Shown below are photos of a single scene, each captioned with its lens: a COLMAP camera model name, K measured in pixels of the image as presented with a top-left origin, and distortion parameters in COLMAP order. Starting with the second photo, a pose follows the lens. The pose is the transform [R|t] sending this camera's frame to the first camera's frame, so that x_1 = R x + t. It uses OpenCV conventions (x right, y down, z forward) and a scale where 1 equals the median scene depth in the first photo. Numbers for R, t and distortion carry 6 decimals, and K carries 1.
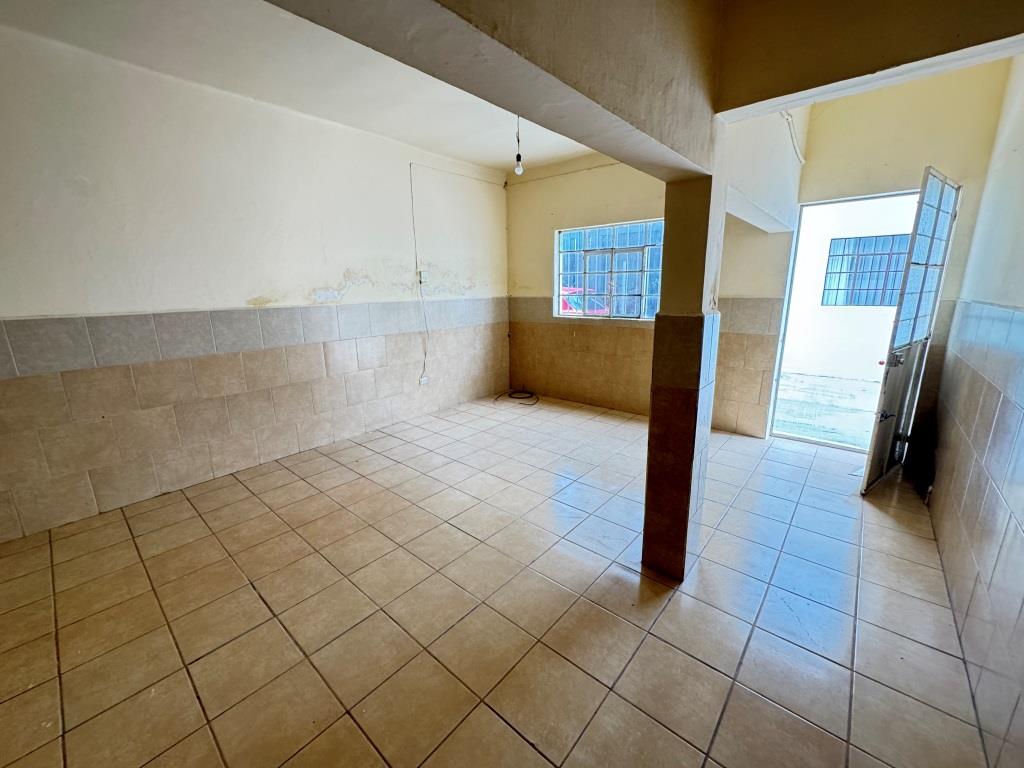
lens RADIAL K [[409.3, 0, 515.2], [0, 409.3, 379.1], [0, 0, 1]] dist [-0.001326, 0.000273]
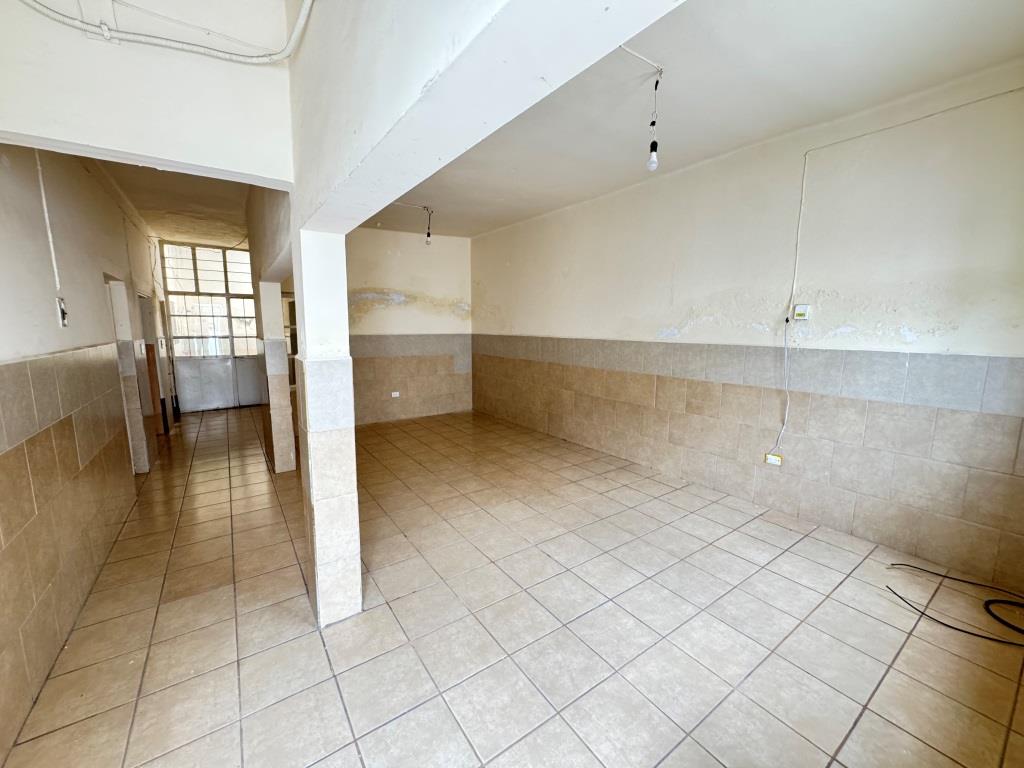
lens RADIAL K [[409.3, 0, 510.8], [0, 409.3, 381.4], [0, 0, 1]] dist [-0.001326, 0.000273]
pose [[-0.245158, 0.151258, -0.957611, 0.704387], [-0.212666, 0.955306, 0.205339, -0.226309], [0.945870, 0.253992, -0.202034, 0.904521]]
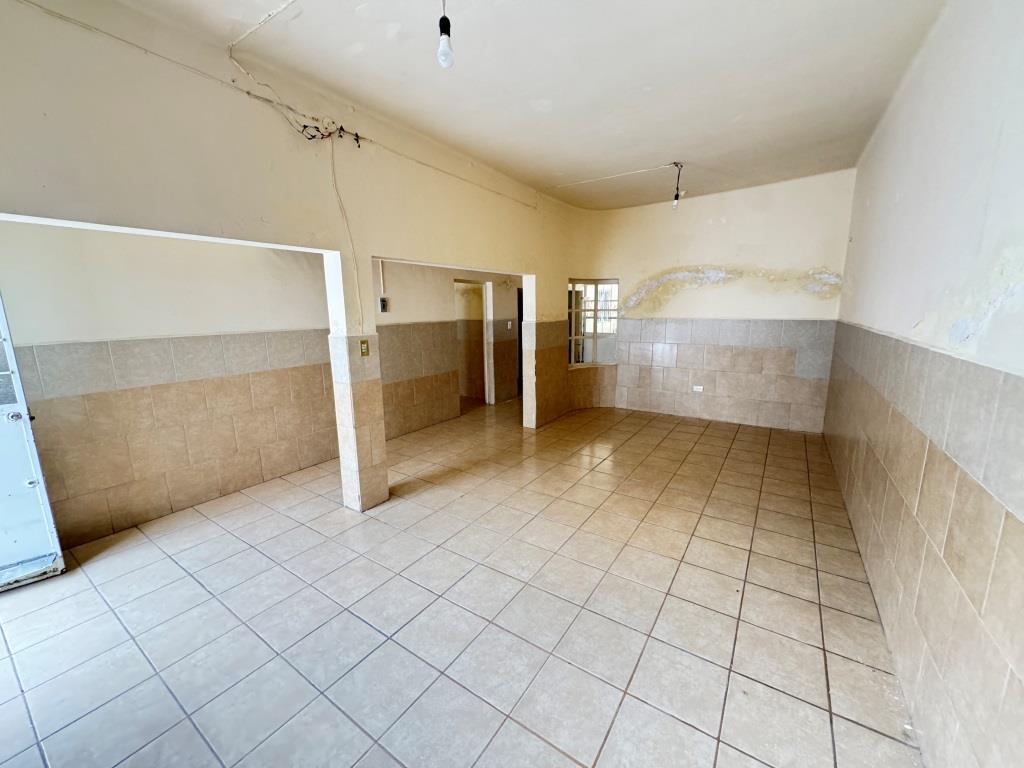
lens RADIAL K [[409.3, 0, 514.0], [0, 409.3, 381.5], [0, 0, 1]] dist [-0.001326, 0.000273]
pose [[-0.992371, 0.049915, -0.112729, 0.001544], [0.001608, 0.919537, 0.393000, -0.328047], [0.123275, 0.389821, -0.912602, 1.383303]]
